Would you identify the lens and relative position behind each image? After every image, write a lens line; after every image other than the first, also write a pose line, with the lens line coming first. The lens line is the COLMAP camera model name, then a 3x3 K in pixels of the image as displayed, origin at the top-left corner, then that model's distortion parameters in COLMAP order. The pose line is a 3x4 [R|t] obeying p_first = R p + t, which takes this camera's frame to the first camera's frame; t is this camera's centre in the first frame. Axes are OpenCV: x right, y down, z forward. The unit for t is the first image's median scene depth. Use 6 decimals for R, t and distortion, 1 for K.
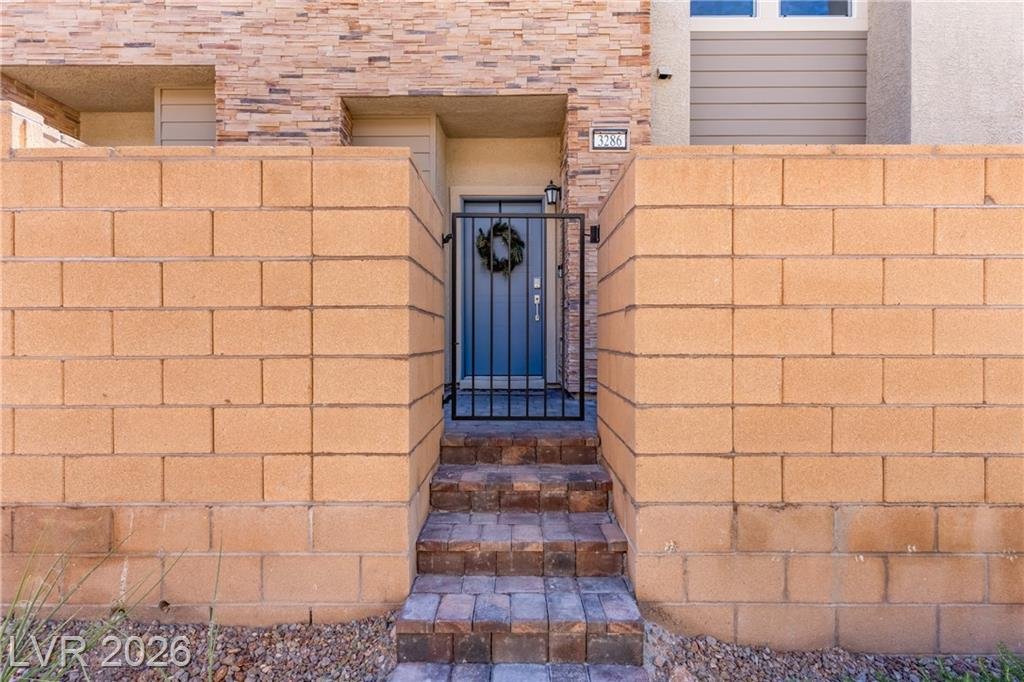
lens RADIAL K [[483.1, 0, 513.0], [0, 483.1, 335.7], [0, 0, 1]] dist [0.000889, 0.000201]
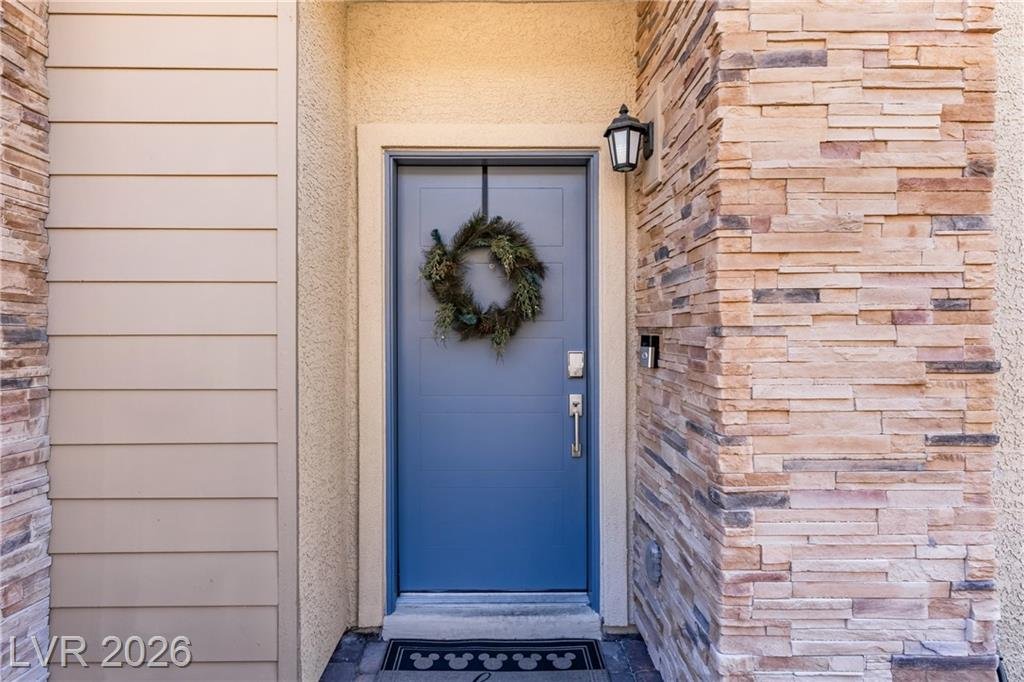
lens RADIAL K [[558.1, 0, 499.7], [0, 558.1, 327.1], [0, 0, 1]] dist [0.001373, 0.000021]
pose [[0.999839, -0.001201, 0.017904, -0.022839], [0.001290, 0.999987, -0.004941, -0.141605], [-0.017898, 0.004963, 0.999828, 0.544239]]
